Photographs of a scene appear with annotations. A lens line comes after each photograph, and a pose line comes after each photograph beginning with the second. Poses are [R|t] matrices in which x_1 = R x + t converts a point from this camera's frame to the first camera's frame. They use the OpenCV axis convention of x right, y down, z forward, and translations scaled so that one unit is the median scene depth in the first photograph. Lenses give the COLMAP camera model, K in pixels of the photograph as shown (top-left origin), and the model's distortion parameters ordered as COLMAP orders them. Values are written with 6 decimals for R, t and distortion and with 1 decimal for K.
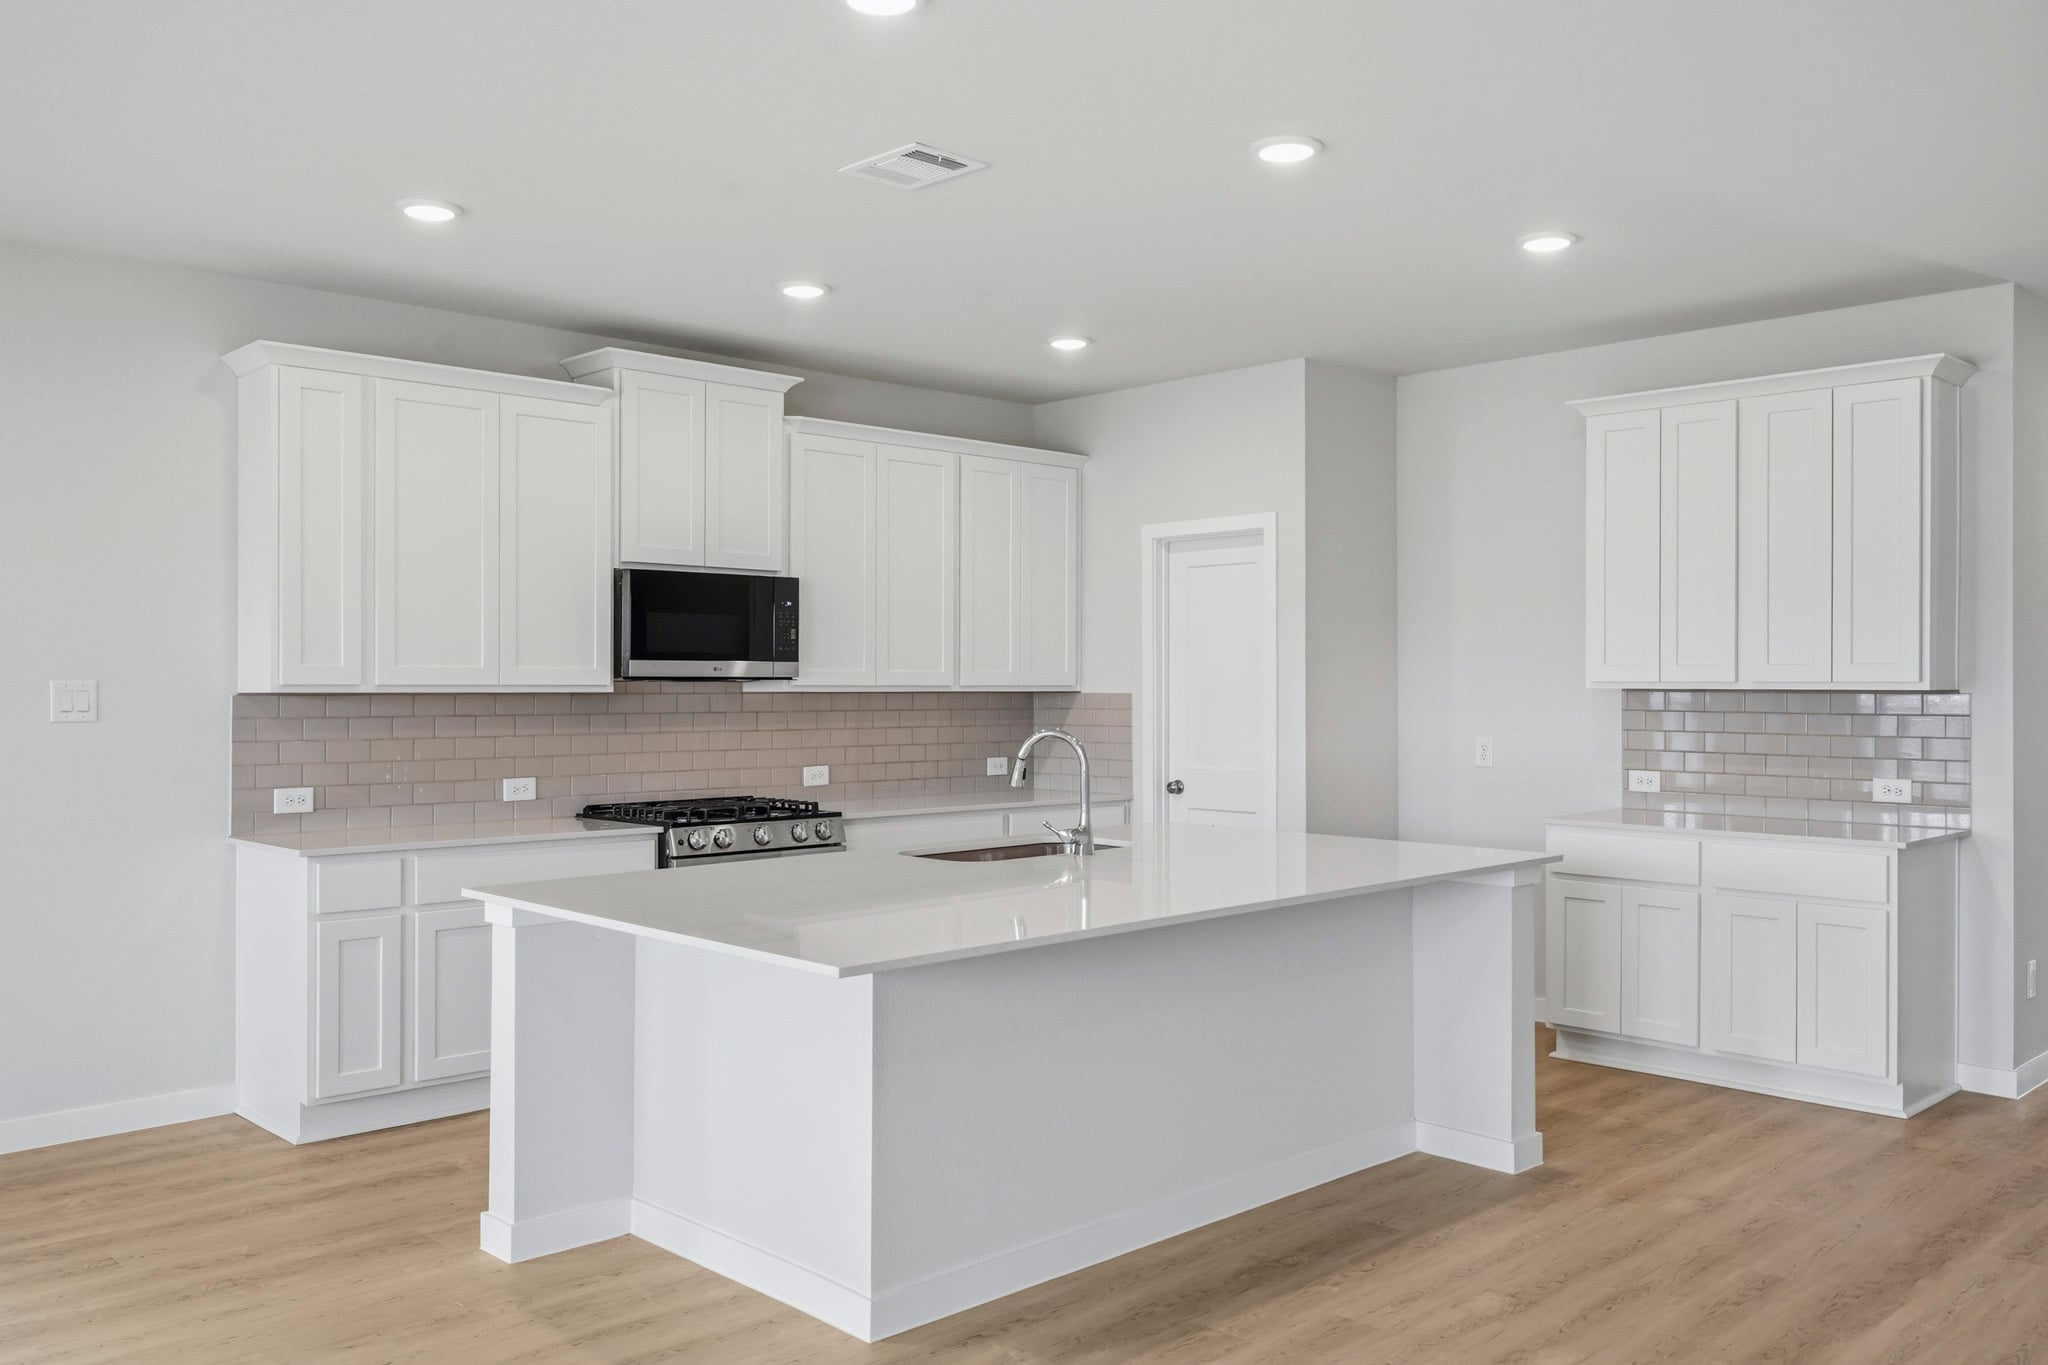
lens RADIAL K [[1650.5, 0, 1026.8], [0, 1650.5, 694.3], [0, 0, 1]] dist [0.003241, -0.001335]
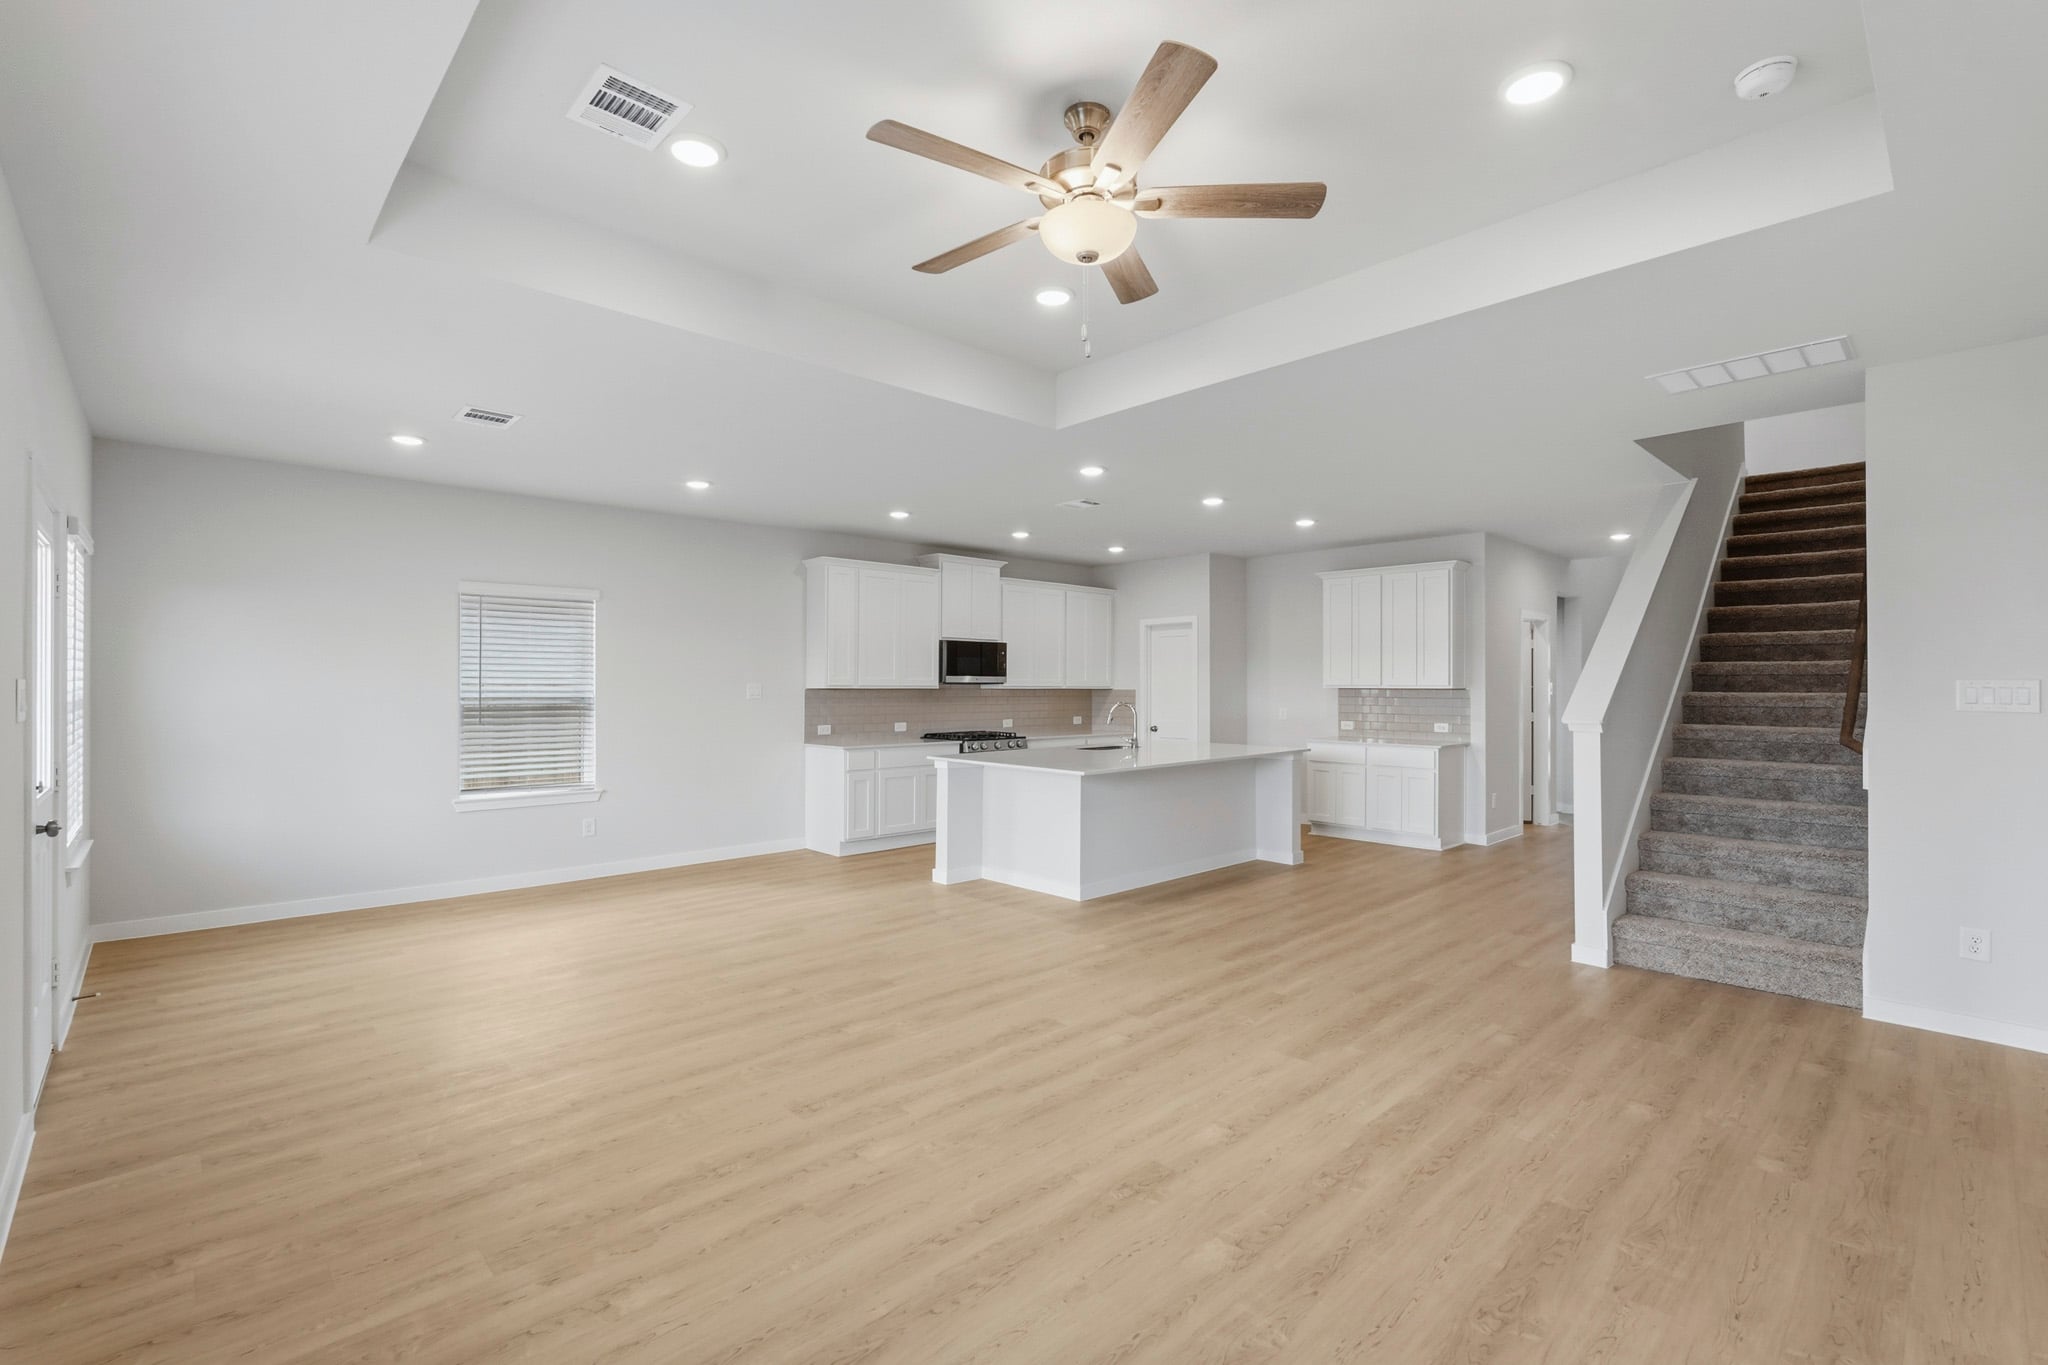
lens RADIAL K [[907.5, 0, 1030.5], [0, 907.5, 694.1], [0, 0, 1]] dist [-0.015326, 0.002590]
pose [[1.000000, 0.000837, -0.000481, -0.112299], [-0.000836, 0.999999, 0.000633, 0.006298], [0.000482, -0.000632, 1.000000, -0.405653]]
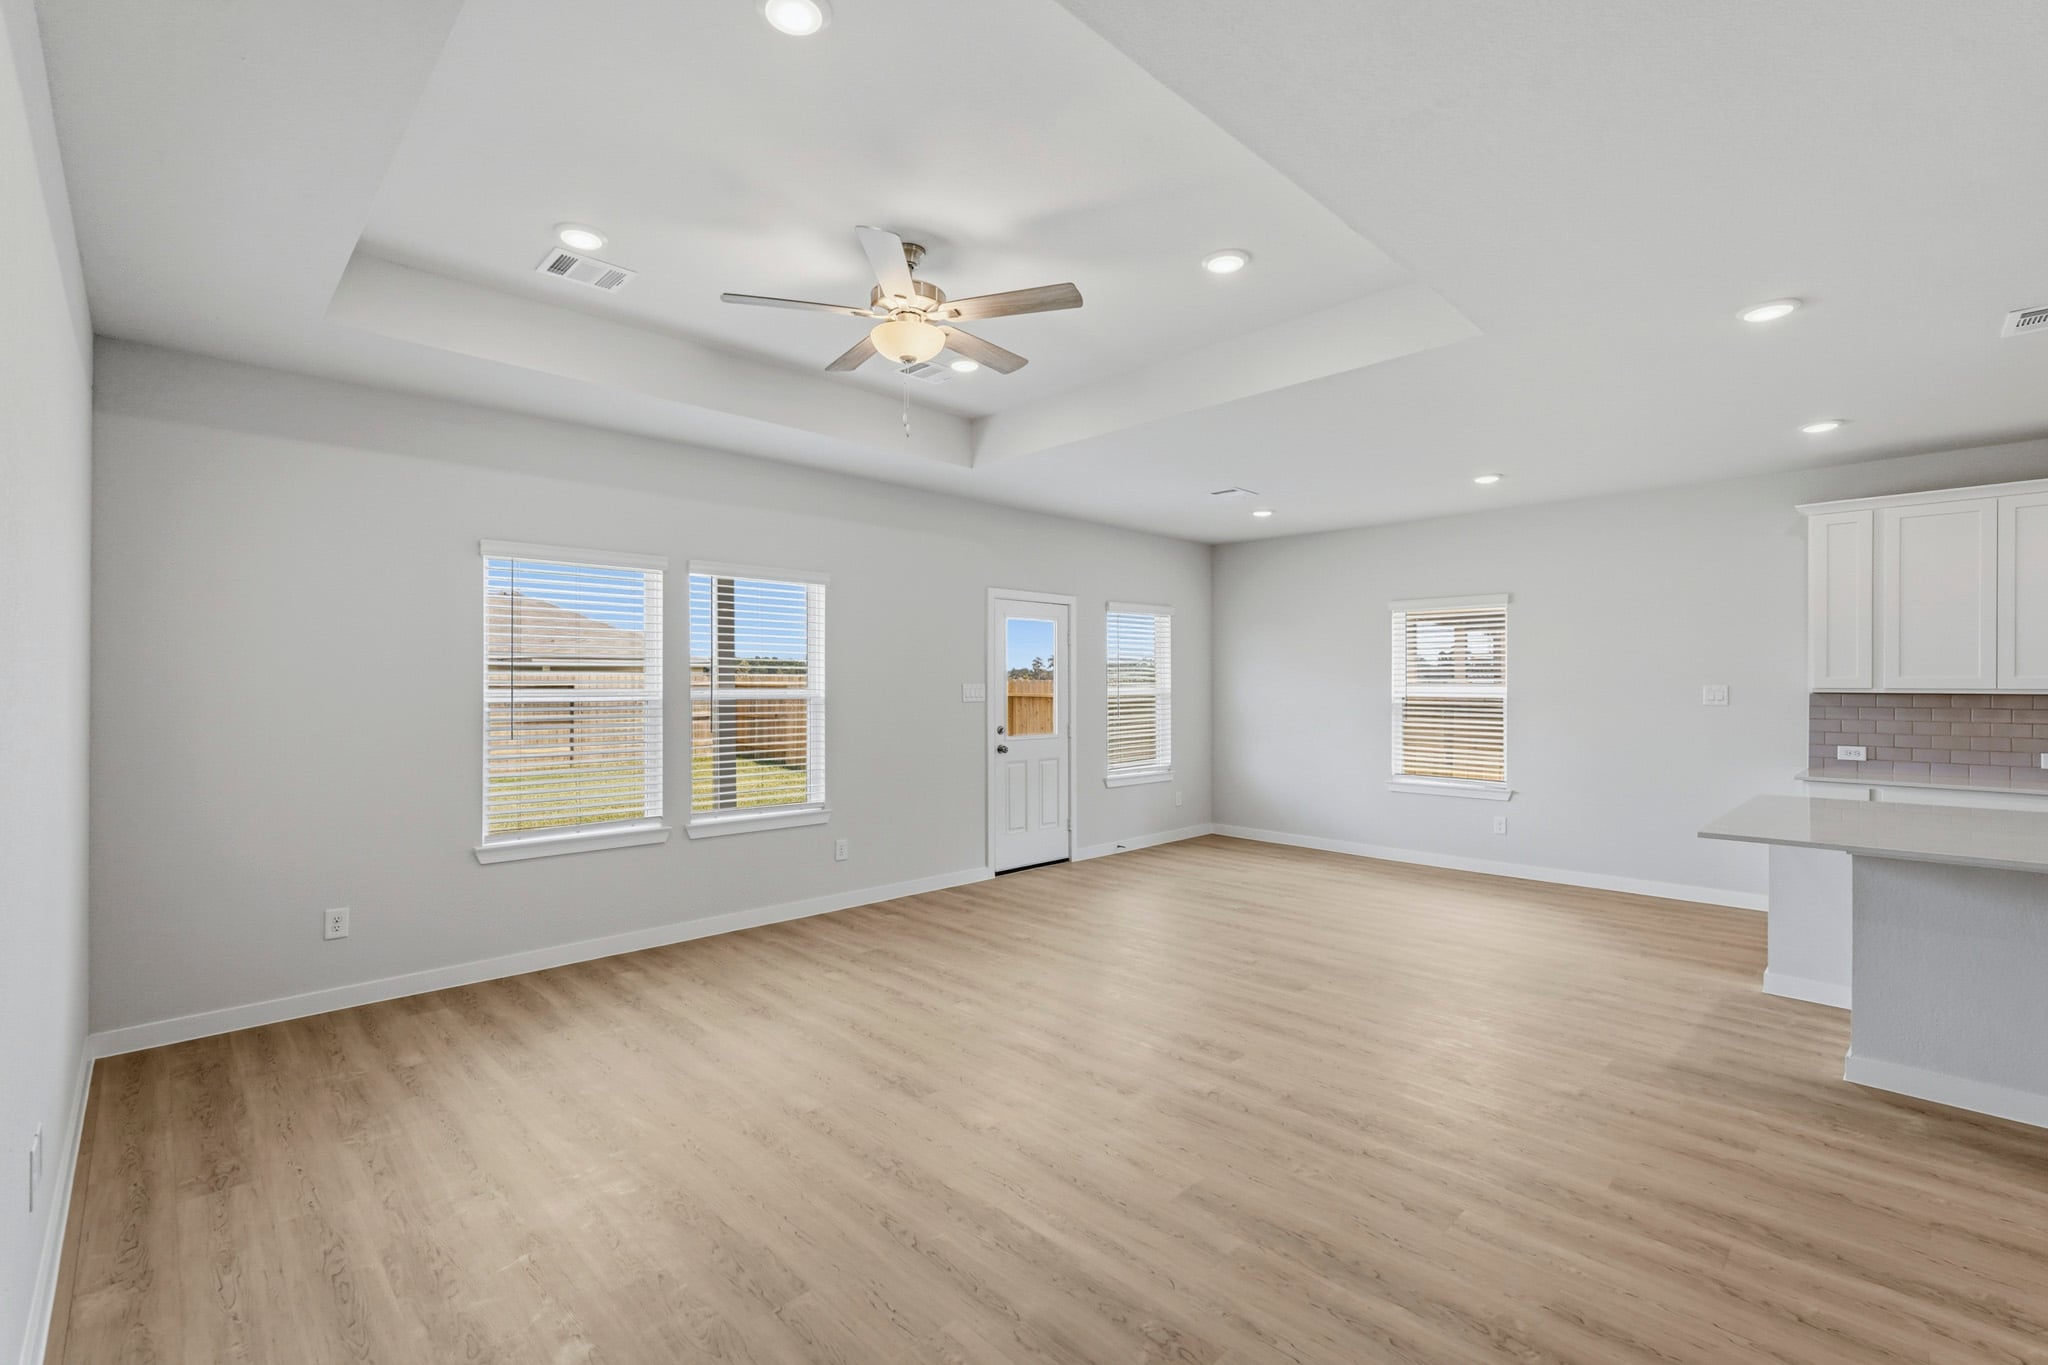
lens RADIAL K [[907.5, 0, 1018.3], [0, 907.5, 691.5], [0, 0, 1]] dist [-0.015326, 0.002590]
pose [[0.007323, 0.005404, -0.999959, 0.484202], [-0.010789, 0.999928, 0.005325, 0.002076], [0.999915, 0.010749, 0.007380, 0.090601]]
